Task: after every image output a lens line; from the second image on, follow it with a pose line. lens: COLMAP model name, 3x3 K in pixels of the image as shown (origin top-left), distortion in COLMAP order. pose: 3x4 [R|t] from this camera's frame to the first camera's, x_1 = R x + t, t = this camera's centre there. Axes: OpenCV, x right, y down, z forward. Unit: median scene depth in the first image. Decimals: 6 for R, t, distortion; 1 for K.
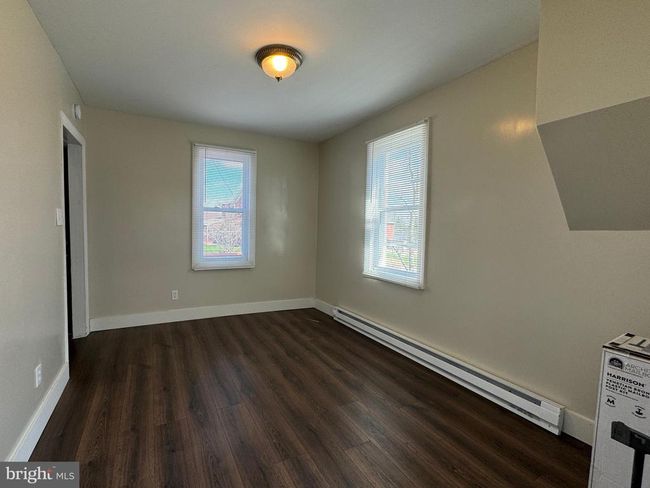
lens RADIAL K [[260.0, 0, 325.3], [0, 260.0, 246.2], [0, 0, 1]] dist [0.002089, 0.000292]
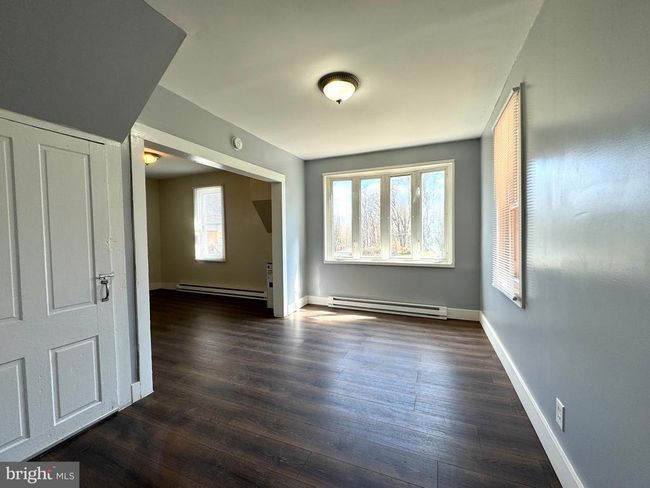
lens RADIAL K [[260.0, 0, 325.2], [0, 260.0, 245.0], [0, 0, 1]] dist [0.002089, 0.000292]
pose [[0.816166, -0.058900, 0.574808, -0.184107], [0.065353, 0.997817, 0.009452, 0.062607], [-0.574110, 0.029851, 0.818234, -1.213966]]
